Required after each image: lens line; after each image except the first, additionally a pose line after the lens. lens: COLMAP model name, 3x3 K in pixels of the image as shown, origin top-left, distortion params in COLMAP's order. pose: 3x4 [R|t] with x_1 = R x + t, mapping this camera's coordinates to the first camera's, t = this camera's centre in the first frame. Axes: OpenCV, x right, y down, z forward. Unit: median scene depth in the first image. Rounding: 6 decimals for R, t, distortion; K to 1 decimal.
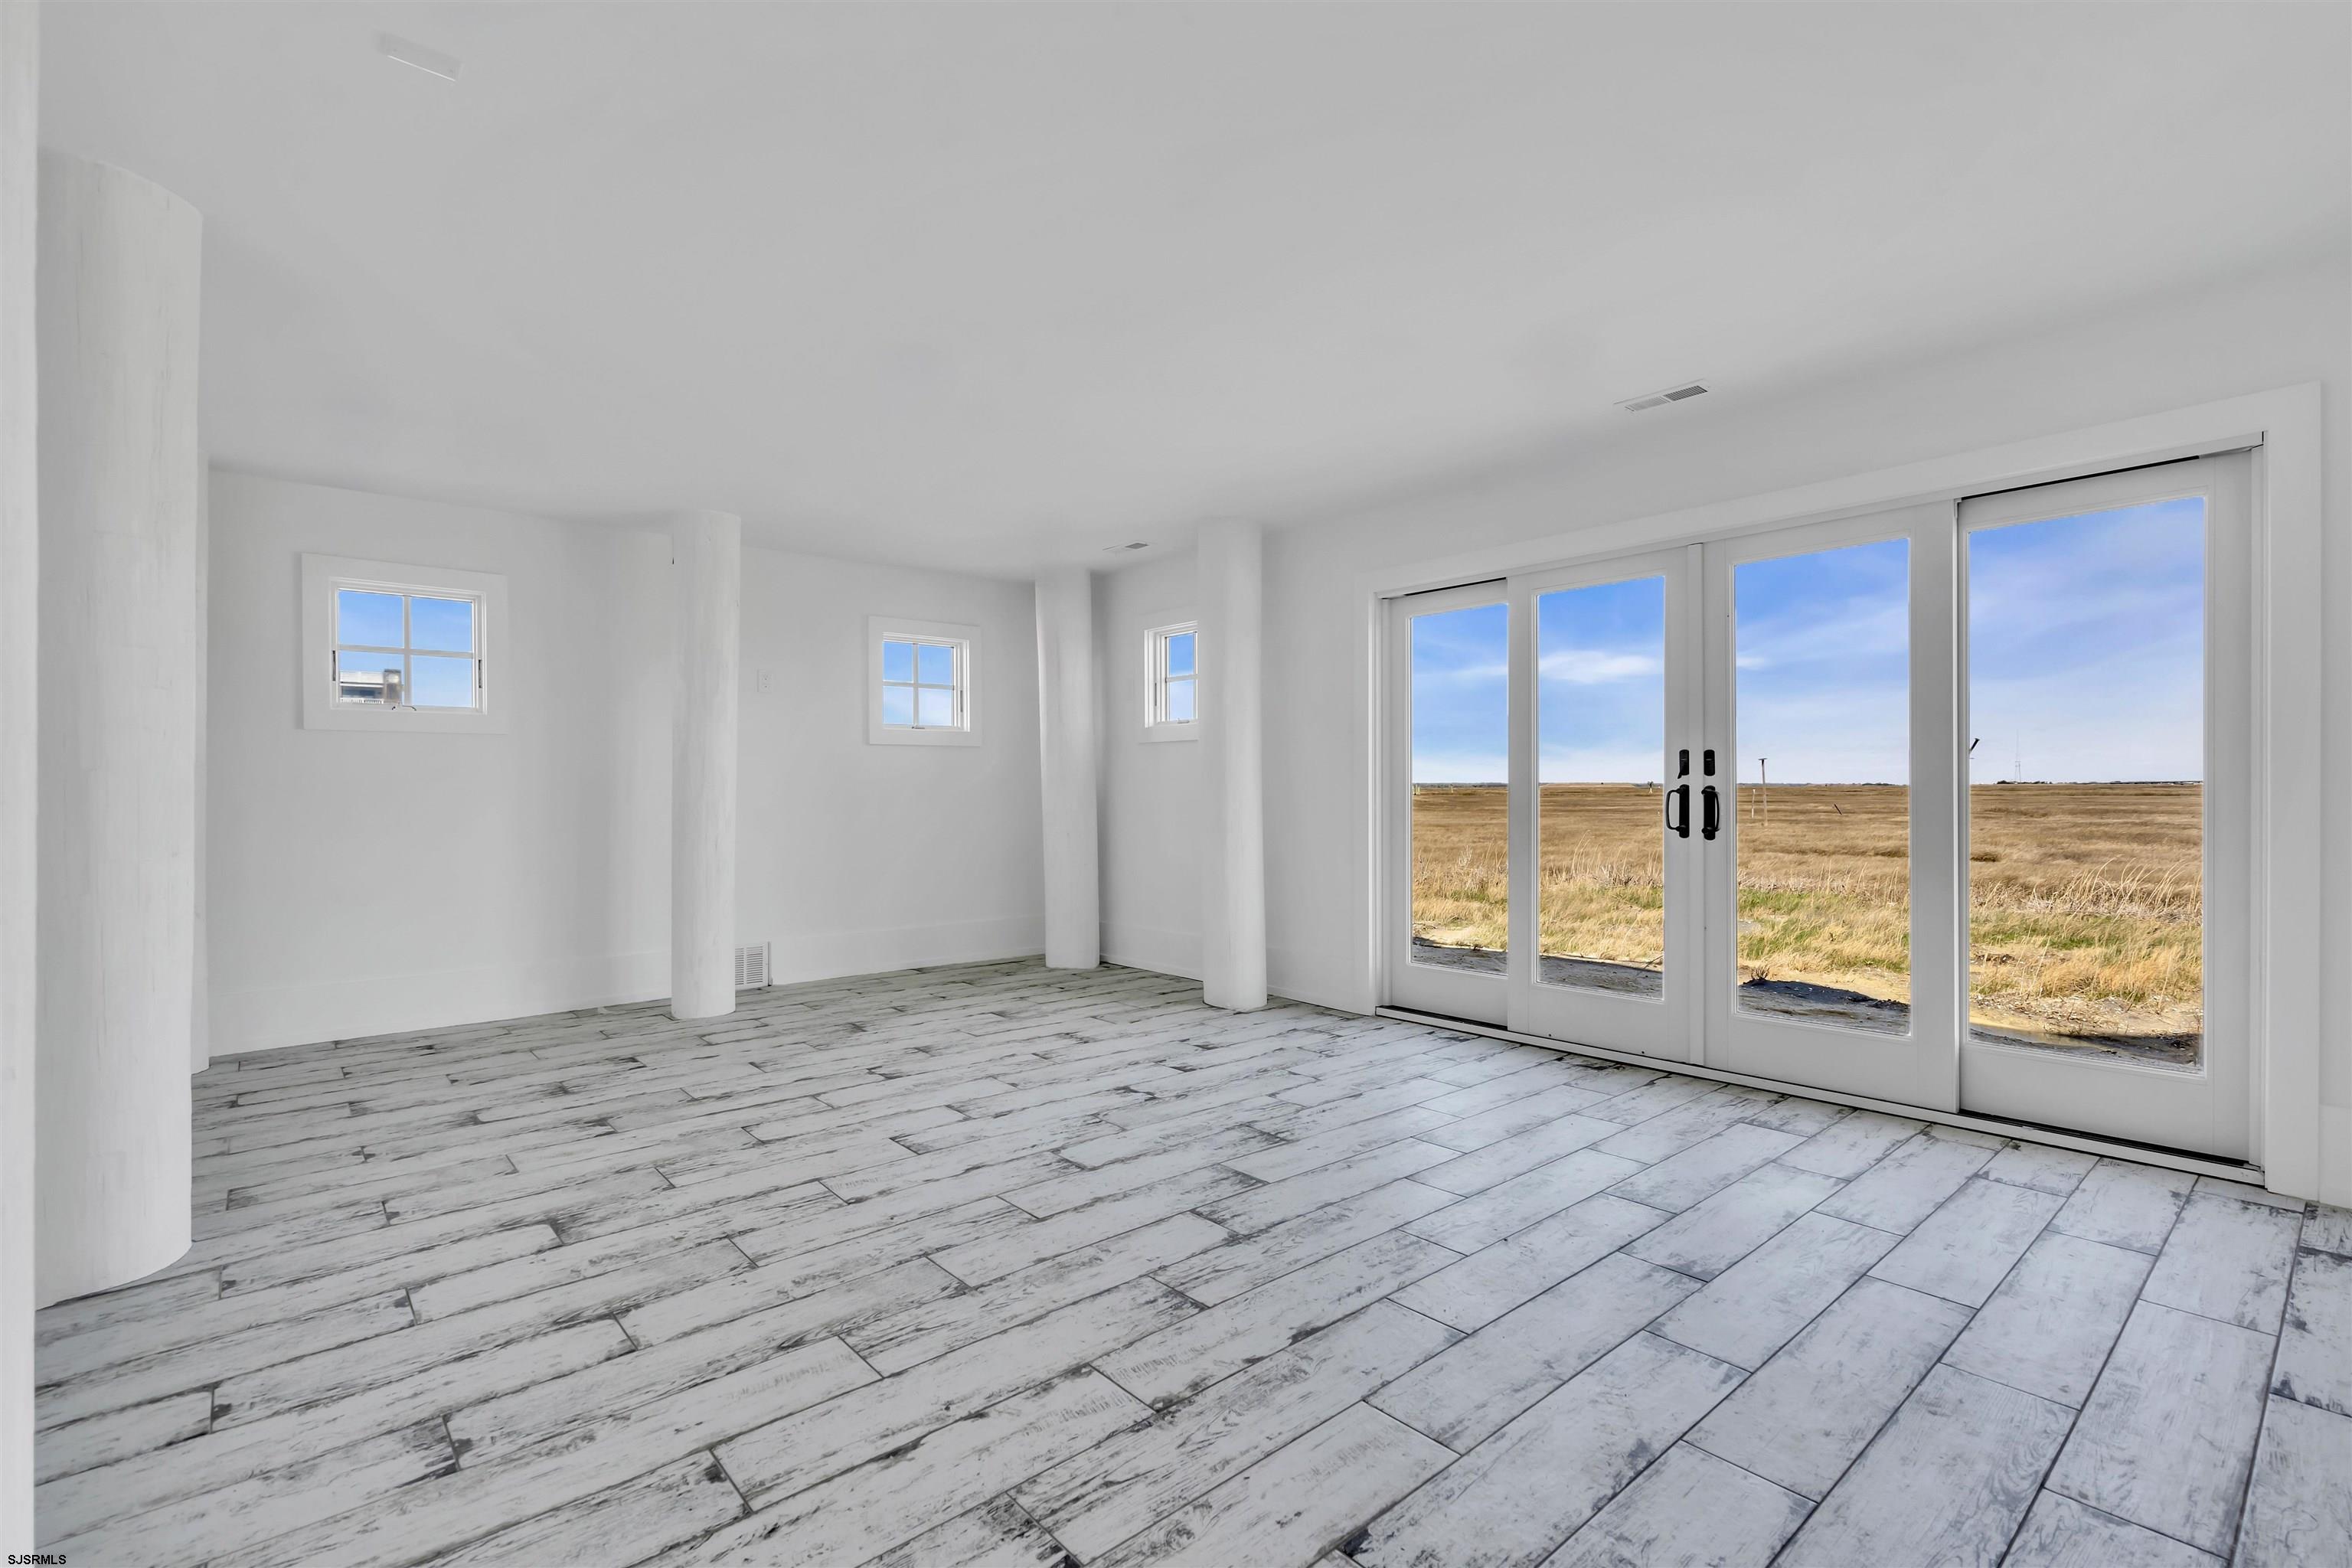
lens RADIAL K [[1059.0, 0, 1180.6], [0, 1059.0, 793.1], [0, 0, 1]] dist [-0.006771, 0.003057]
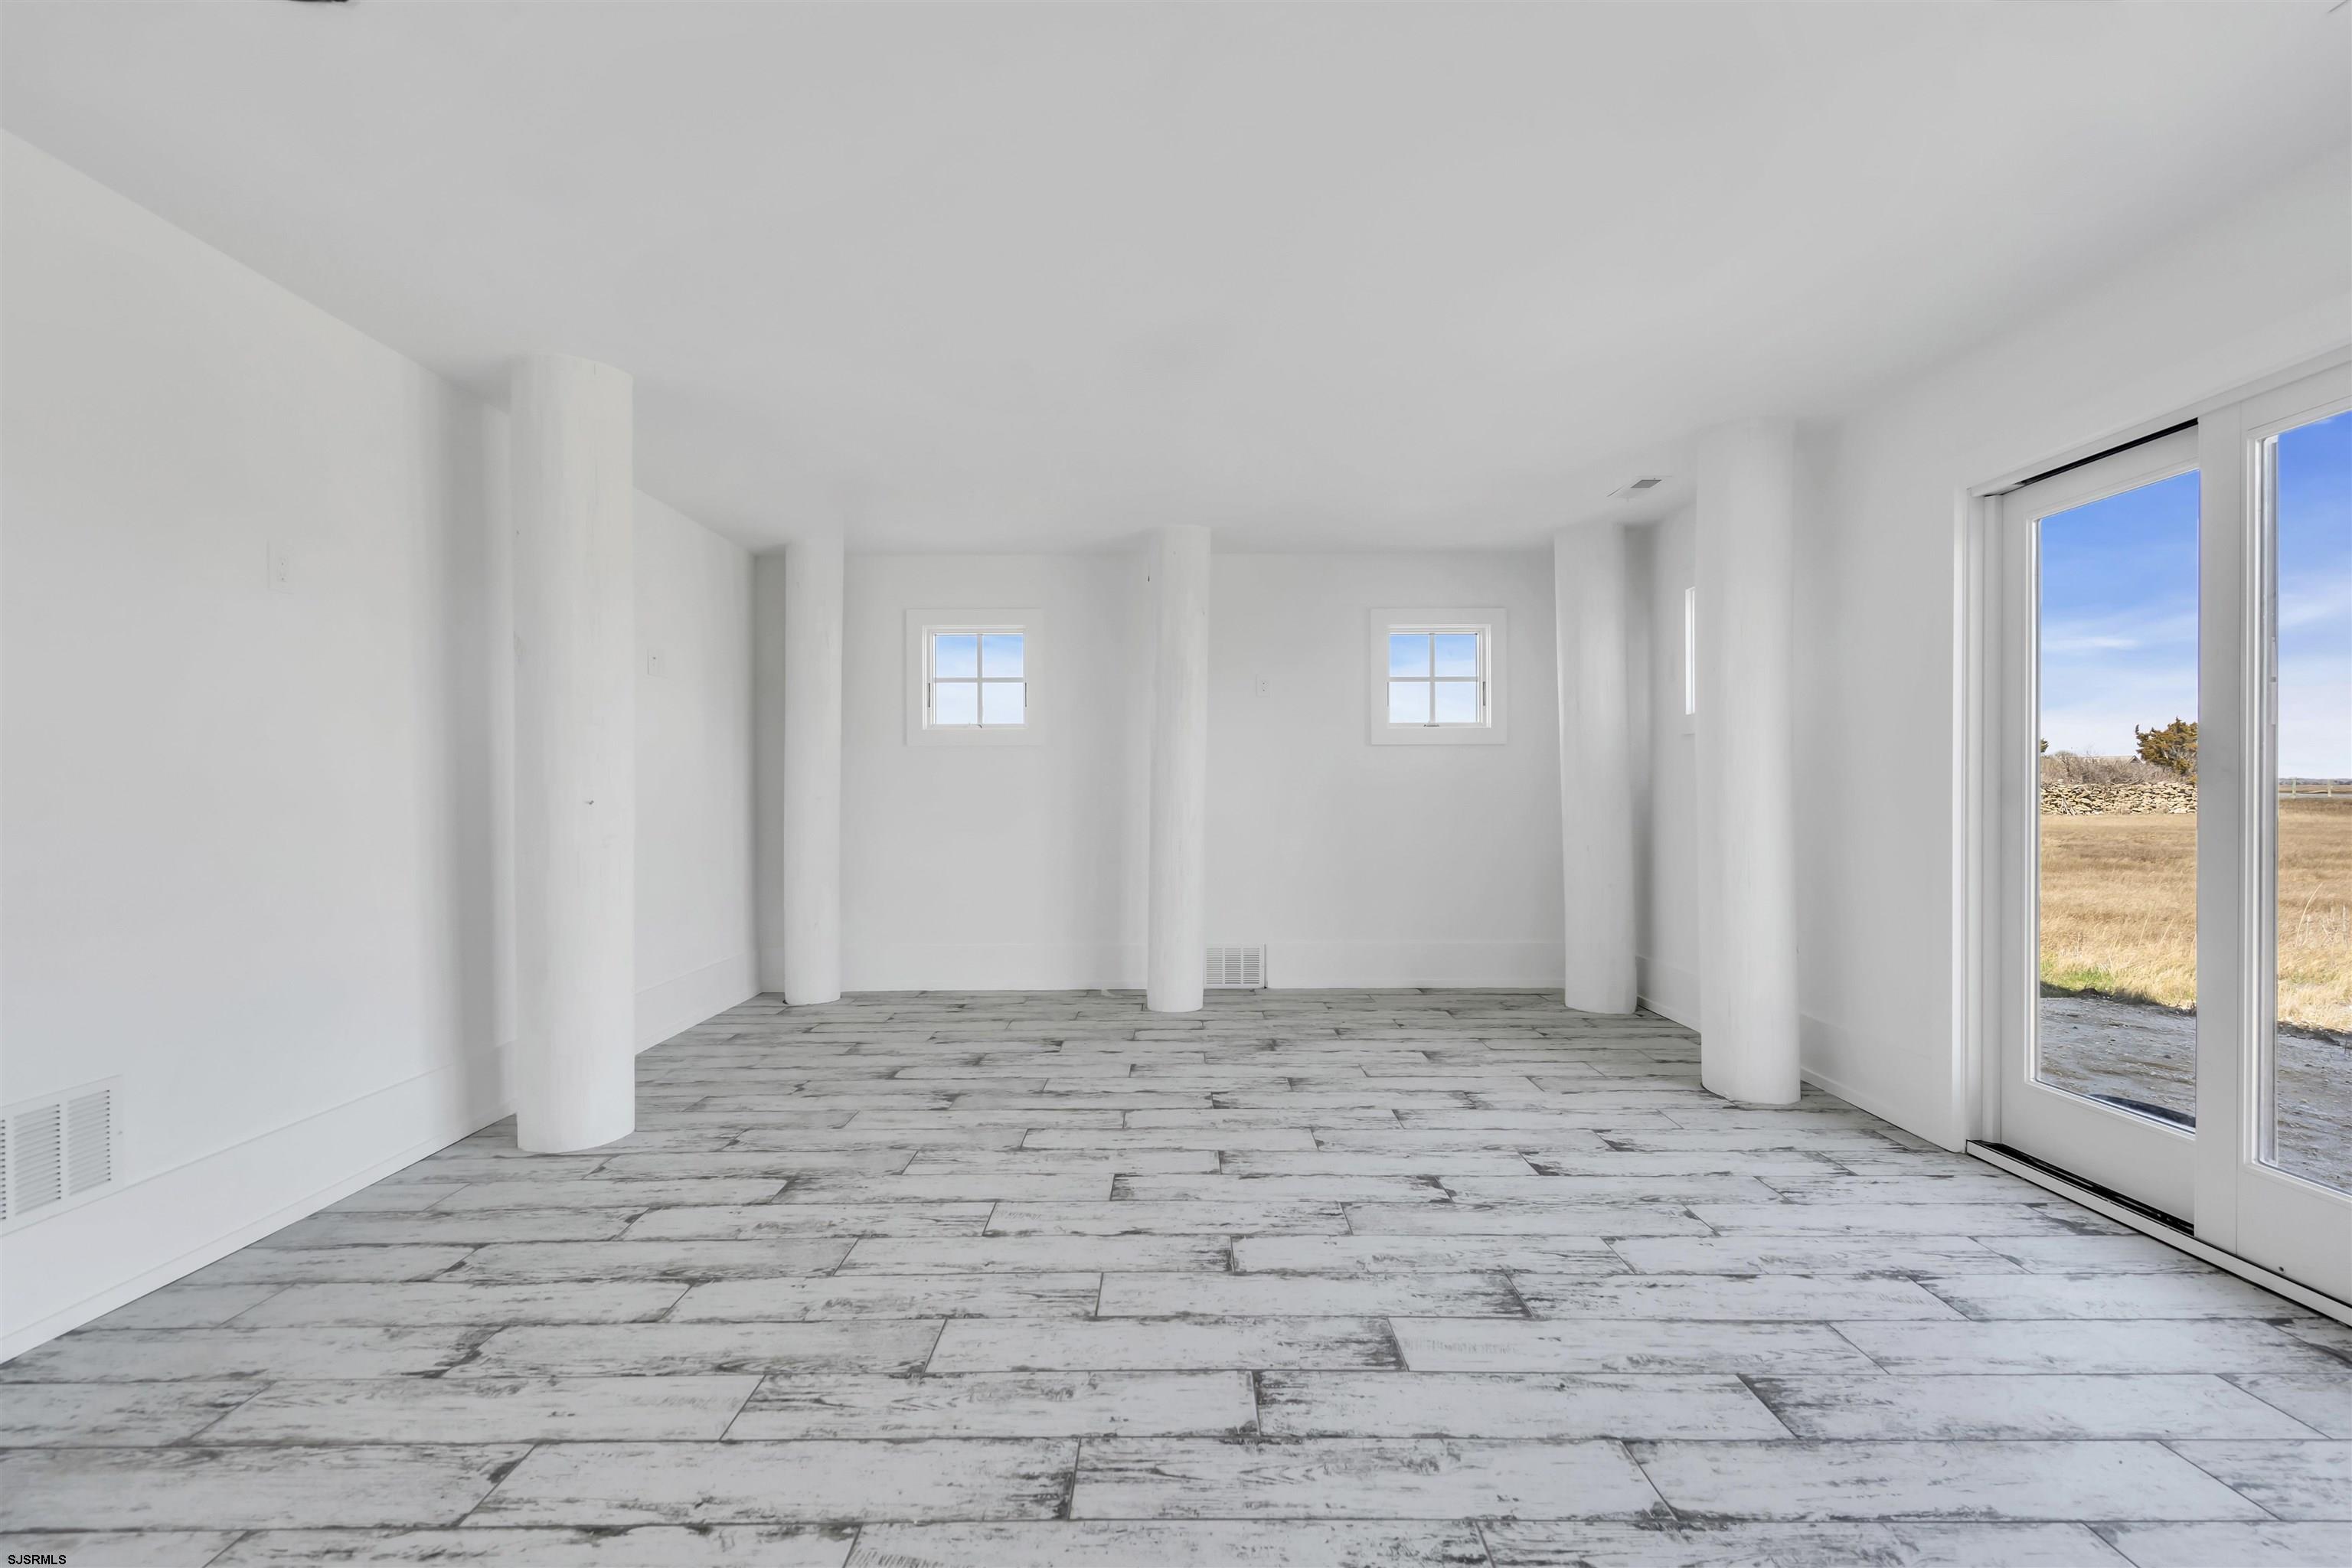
lens RADIAL K [[1059.0, 0, 1180.6], [0, 1059.0, 793.1], [0, 0, 1]] dist [-0.006771, 0.003057]
pose [[0.758322, 0.003060, -0.651873, 0.373802], [-0.001743, 0.999995, 0.002667, -0.010946], [0.651878, -0.000887, 0.758323, 0.333104]]
